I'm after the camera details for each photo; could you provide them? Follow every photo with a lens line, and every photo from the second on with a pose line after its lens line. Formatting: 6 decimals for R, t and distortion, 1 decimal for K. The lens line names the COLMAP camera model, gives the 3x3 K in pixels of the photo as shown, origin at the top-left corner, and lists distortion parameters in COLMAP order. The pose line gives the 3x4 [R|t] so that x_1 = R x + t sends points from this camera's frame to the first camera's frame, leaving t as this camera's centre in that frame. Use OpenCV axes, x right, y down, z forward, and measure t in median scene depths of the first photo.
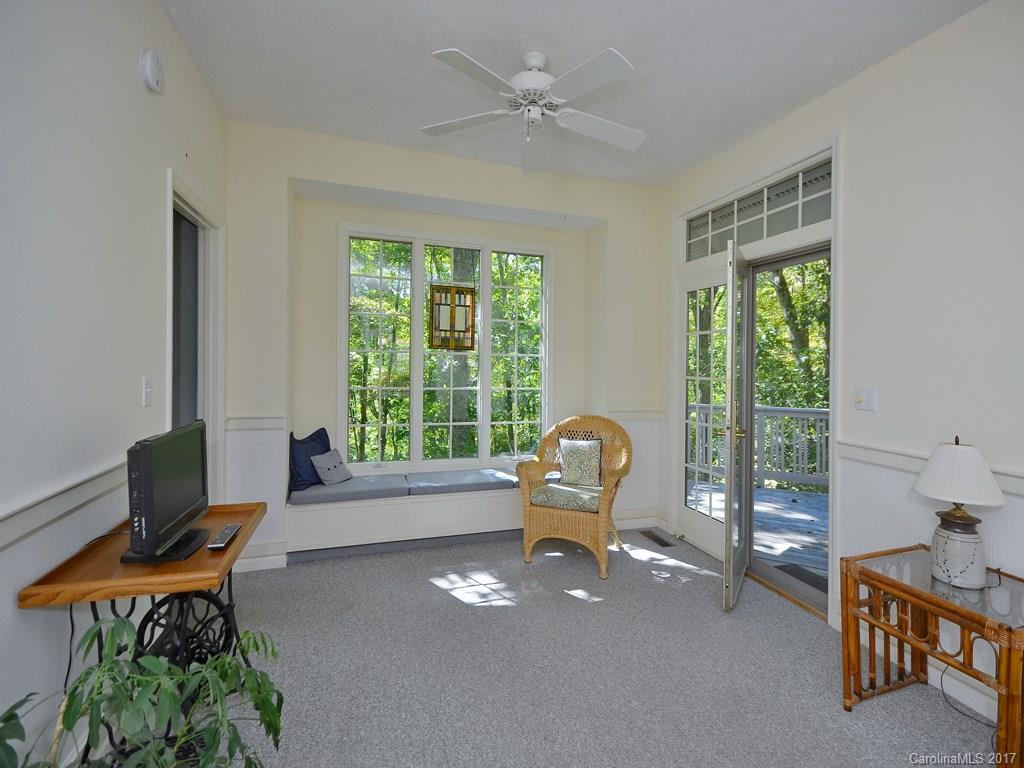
lens RADIAL K [[465.8, 0, 514.2], [0, 465.8, 362.5], [0, 0, 1]] dist [-0.001168, -0.000177]
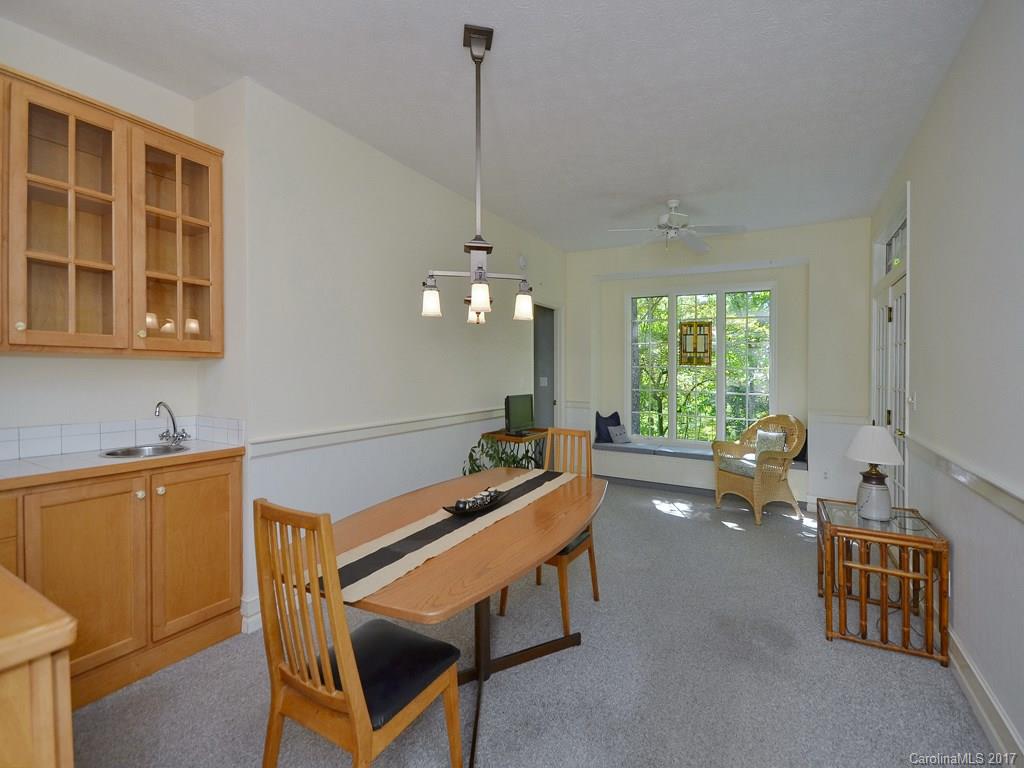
lens RADIAL K [[465.8, 0, 514.2], [0, 465.8, 362.5], [0, 0, 1]] dist [-0.001168, -0.000177]
pose [[0.654533, -0.020278, -0.755762, 0.651128], [-0.003626, 0.999545, -0.029960, 0.011019], [0.756025, 0.022350, 0.654161, -0.422089]]
